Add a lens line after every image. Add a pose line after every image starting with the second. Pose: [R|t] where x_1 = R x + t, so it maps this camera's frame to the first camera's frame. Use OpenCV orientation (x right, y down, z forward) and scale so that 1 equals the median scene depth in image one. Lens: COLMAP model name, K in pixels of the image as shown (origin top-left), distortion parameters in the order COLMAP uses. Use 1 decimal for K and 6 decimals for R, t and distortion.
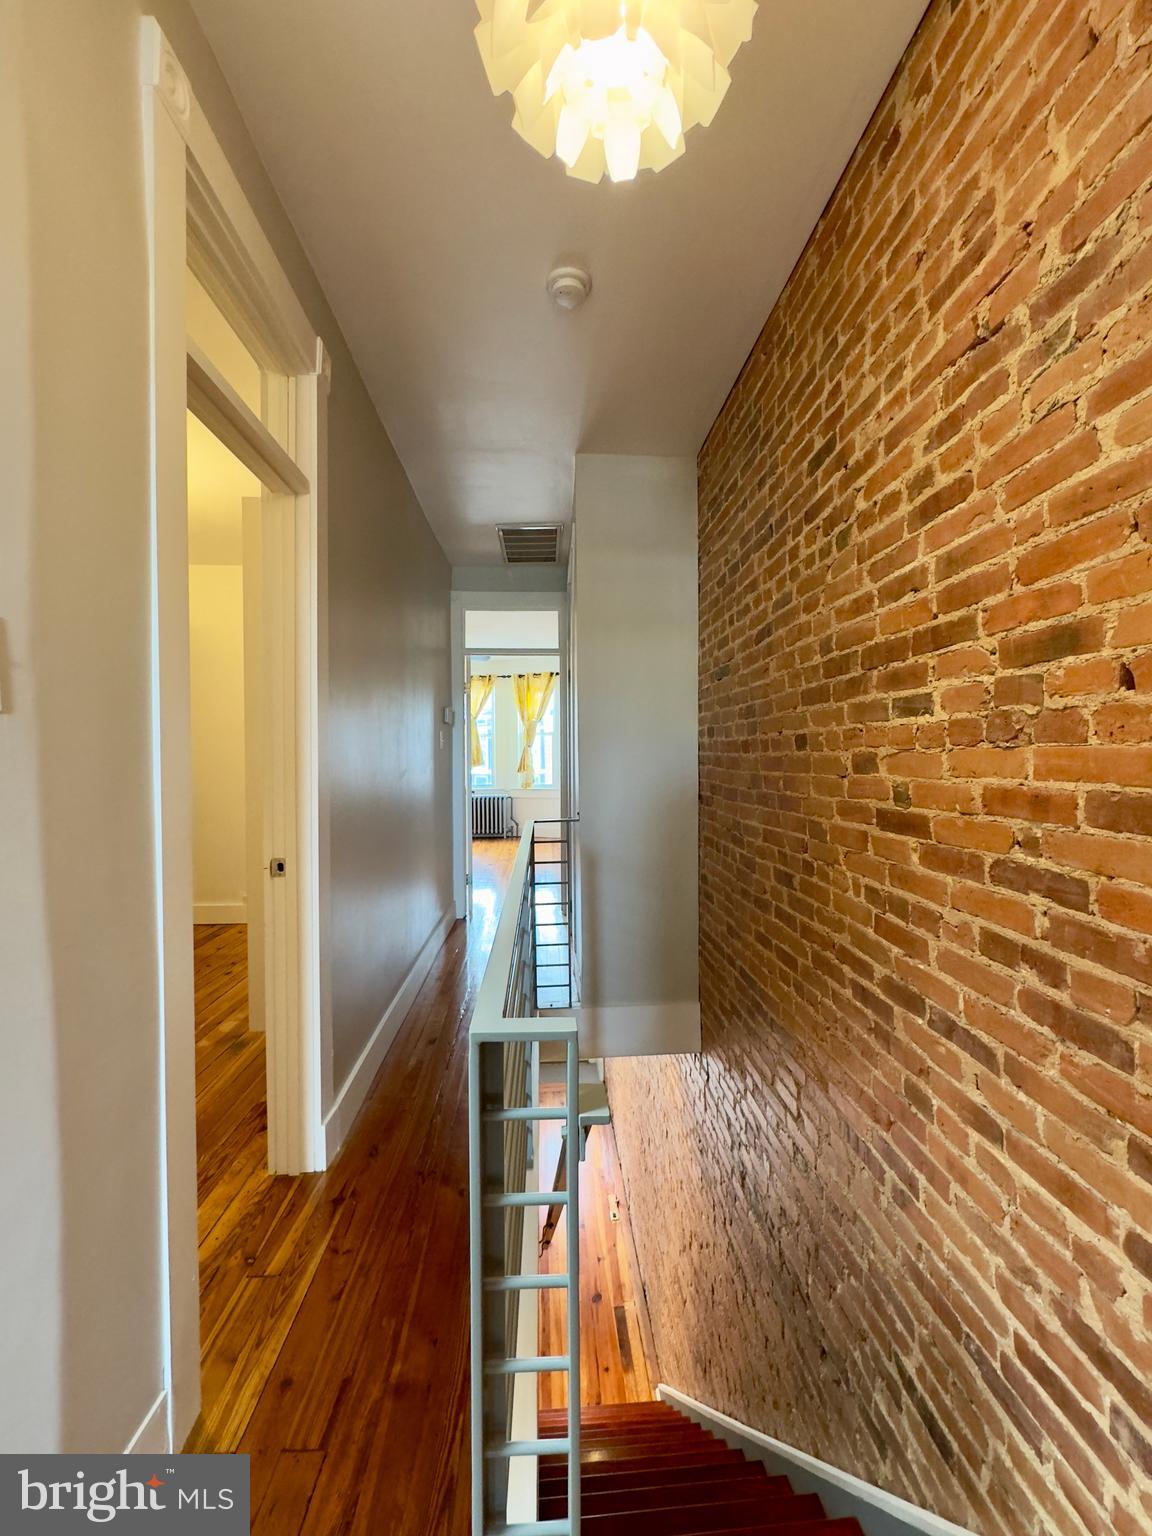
lens RADIAL K [[609.3, 0, 575.5], [0, 609.3, 763.8], [0, 0, 1]] dist [-0.007400, 0.000421]
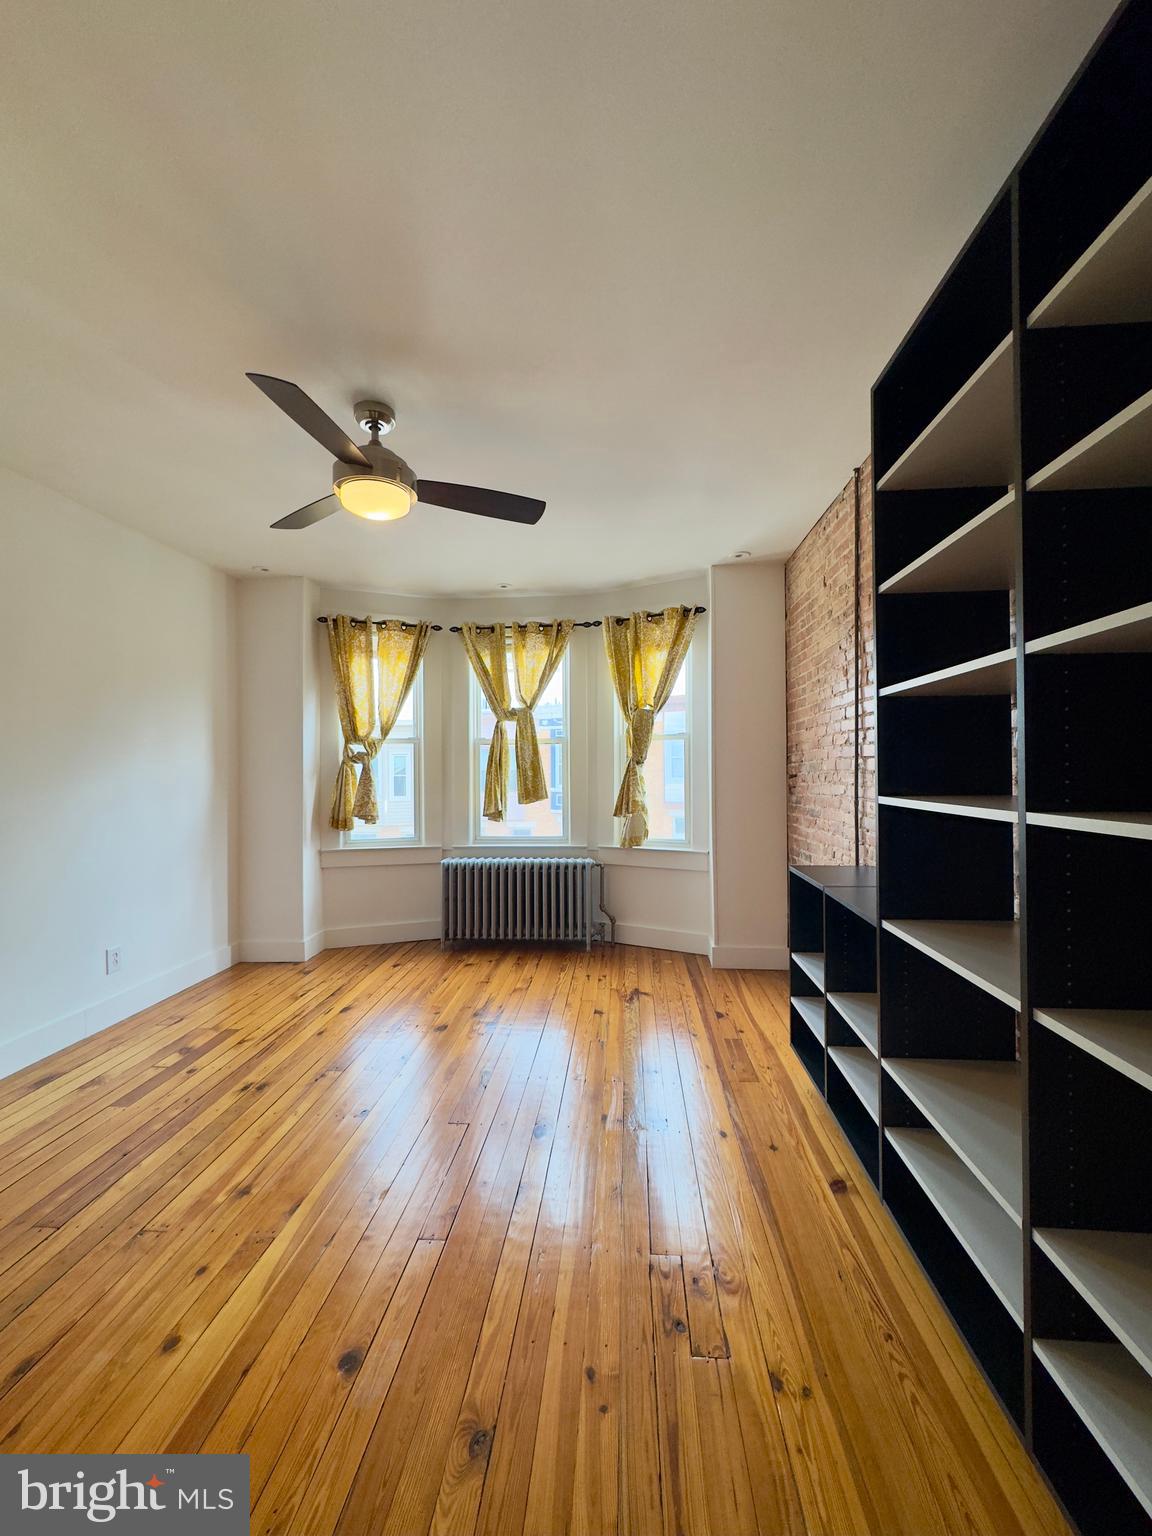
lens RADIAL K [[609.3, 0, 571.3], [0, 609.3, 765.1], [0, 0, 1]] dist [-0.007400, 0.000421]
pose [[0.988326, -0.000310, -0.152356, -0.054833], [-0.002682, 0.999808, -0.019431, -0.016887], [0.152332, 0.019613, 0.988135, 0.512205]]
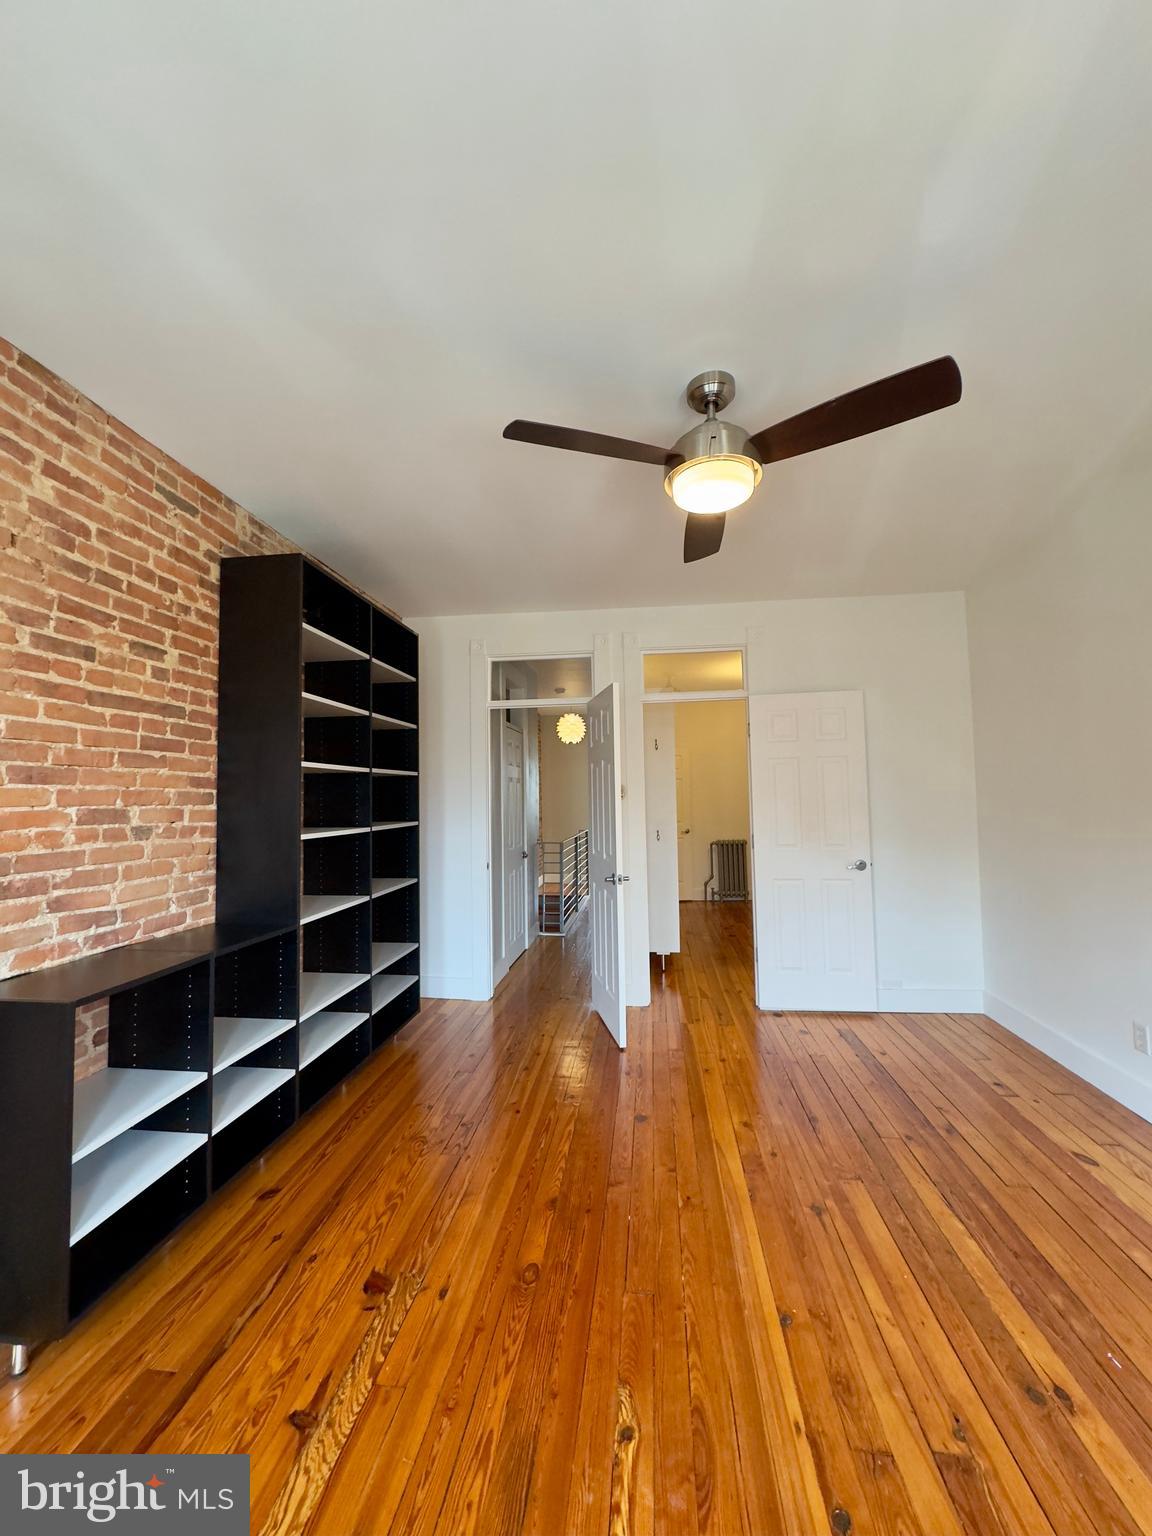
lens RADIAL K [[609.3, 0, 576.3], [0, 609.3, 767.7], [0, 0, 1]] dist [-0.007400, 0.000421]
pose [[-0.982324, 0.030945, 0.184615, -0.160543], [0.024357, 0.998987, -0.037848, -0.027896], [-0.185599, -0.032682, -0.982082, 0.952102]]
